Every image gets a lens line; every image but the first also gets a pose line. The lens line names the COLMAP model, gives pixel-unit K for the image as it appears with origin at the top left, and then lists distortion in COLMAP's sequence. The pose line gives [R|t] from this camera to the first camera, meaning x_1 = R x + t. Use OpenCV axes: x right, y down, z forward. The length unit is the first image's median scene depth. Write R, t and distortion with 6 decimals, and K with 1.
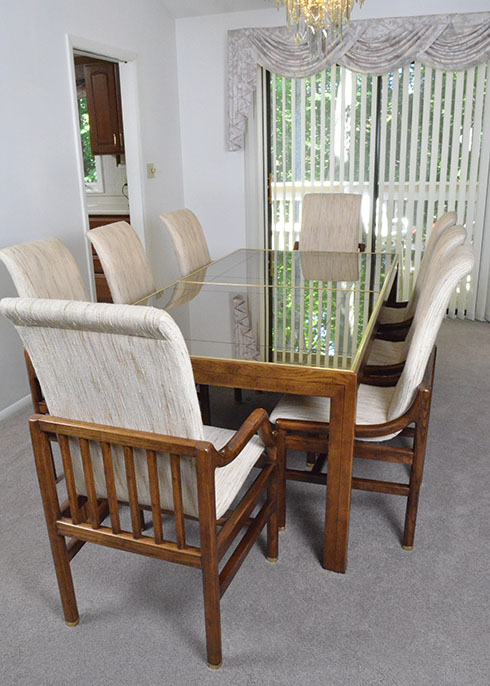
lens RADIAL K [[626.3, 0, 245.1], [0, 626.3, 373.3], [0, 0, 1]] dist [-0.035350, -0.002951]
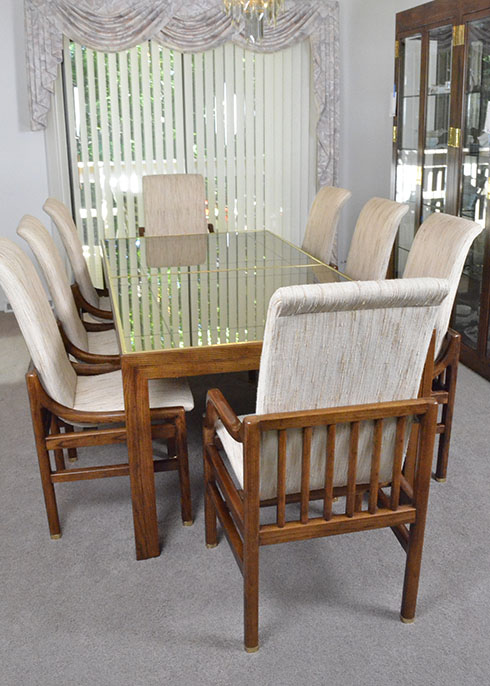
lens RADIAL K [[715.2, 0, 245.0], [0, 715.2, 343.0], [0, 0, 1]] dist [-0.015617, -0.012056]
pose [[0.834098, -0.162816, 0.527040, -0.392797], [0.187276, 0.982282, 0.007068, -0.021910], [-0.518853, 0.092806, 0.849811, 0.037718]]
